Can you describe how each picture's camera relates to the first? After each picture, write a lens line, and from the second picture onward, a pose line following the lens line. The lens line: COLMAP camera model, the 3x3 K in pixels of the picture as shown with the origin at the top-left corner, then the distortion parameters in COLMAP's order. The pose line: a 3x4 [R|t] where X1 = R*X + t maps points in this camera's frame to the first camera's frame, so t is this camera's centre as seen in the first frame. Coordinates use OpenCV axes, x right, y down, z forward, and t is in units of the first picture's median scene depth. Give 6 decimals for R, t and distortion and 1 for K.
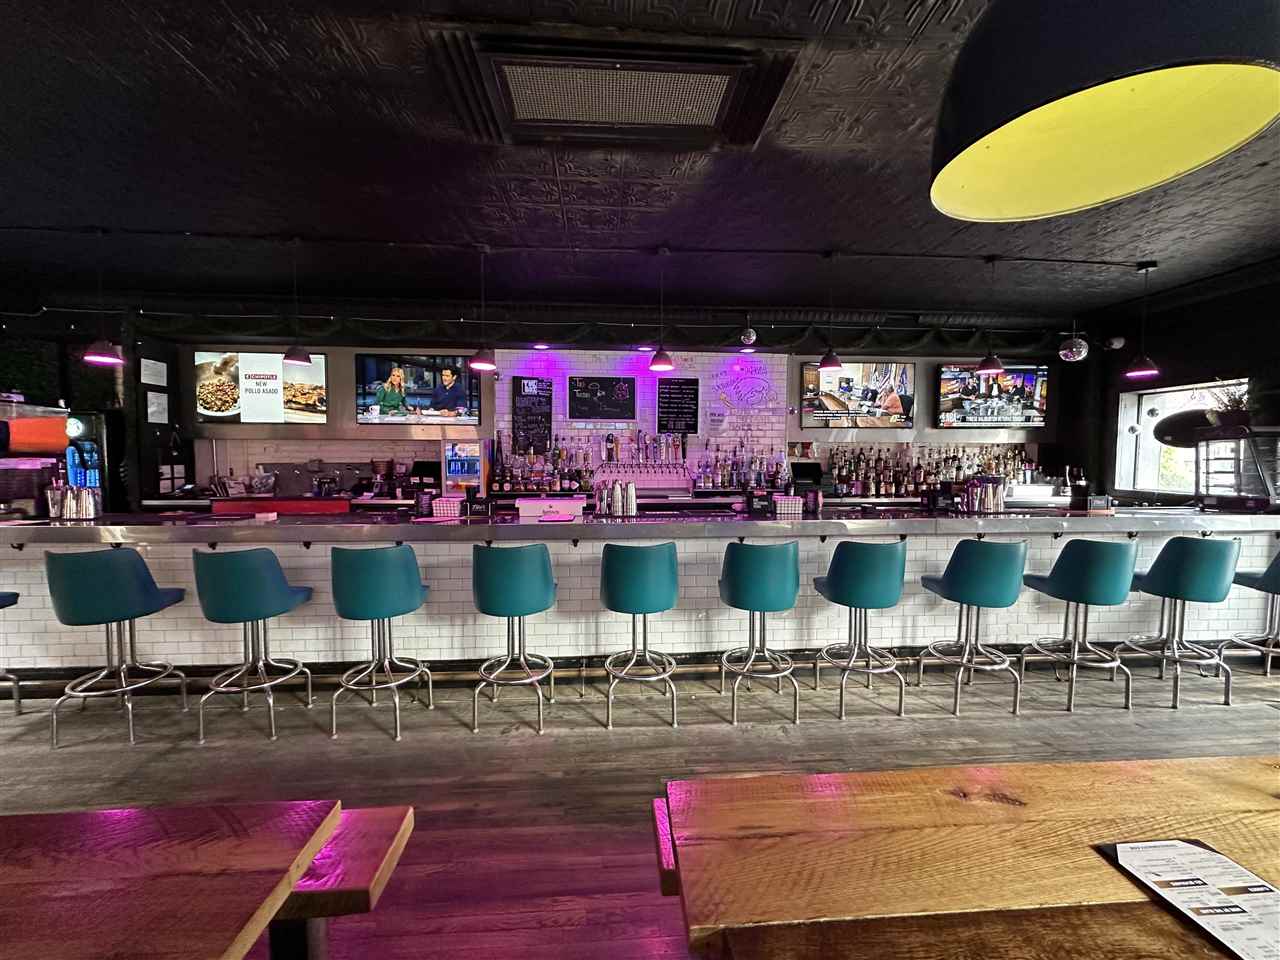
lens RADIAL K [[511.4, 0, 641.7], [0, 511.4, 483.1], [0, 0, 1]] dist [-0.003742, 0.001219]
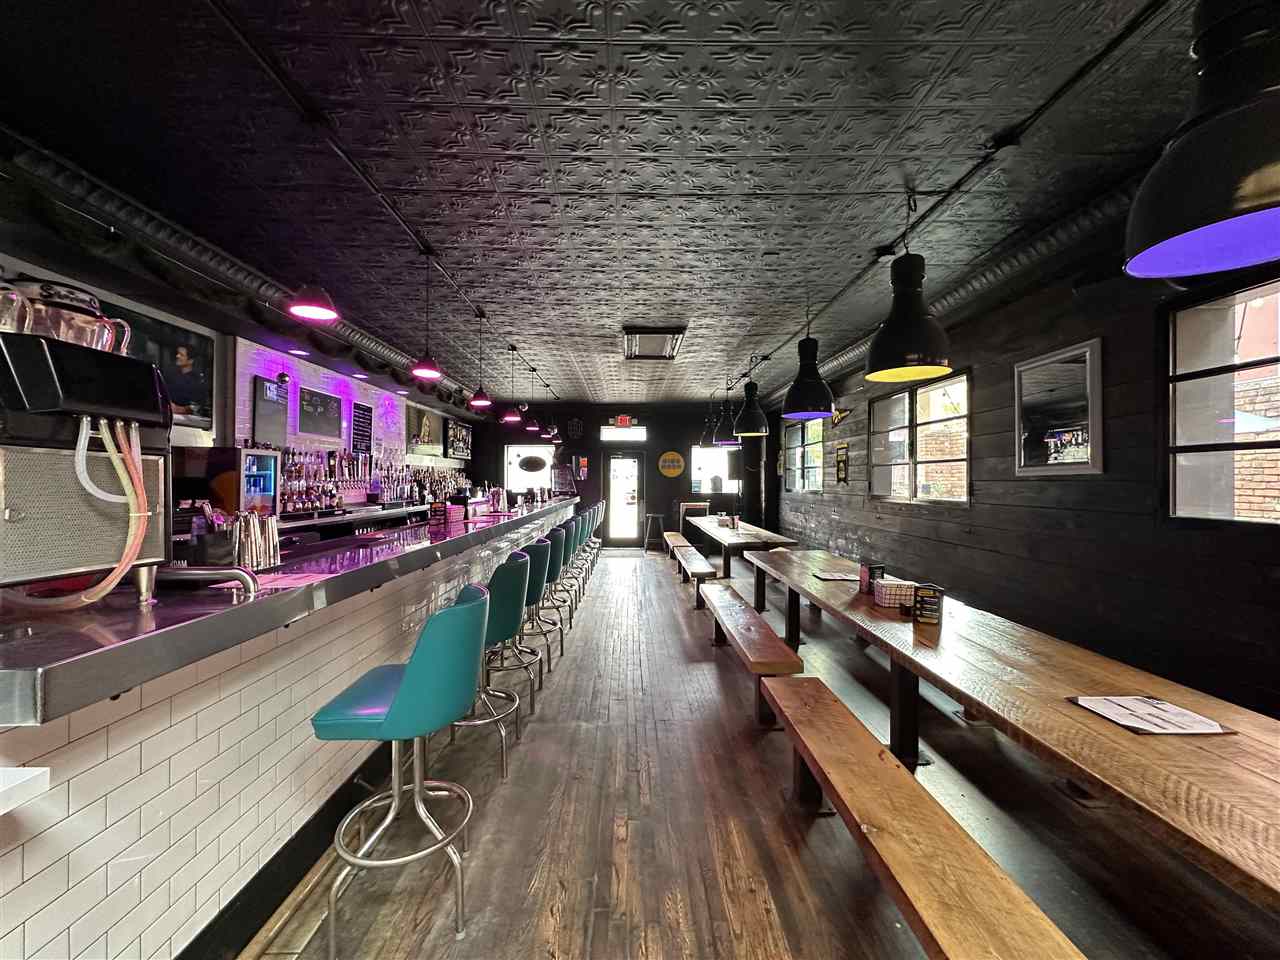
lens RADIAL K [[511.4, 0, 641.0], [0, 511.4, 480.2], [0, 0, 1]] dist [-0.003742, 0.001219]
pose [[0.057701, -0.002234, 0.998331, -1.033902], [0.056124, 0.998423, -0.001010, -0.002485], [-0.996755, 0.056089, 0.057736, 0.335548]]
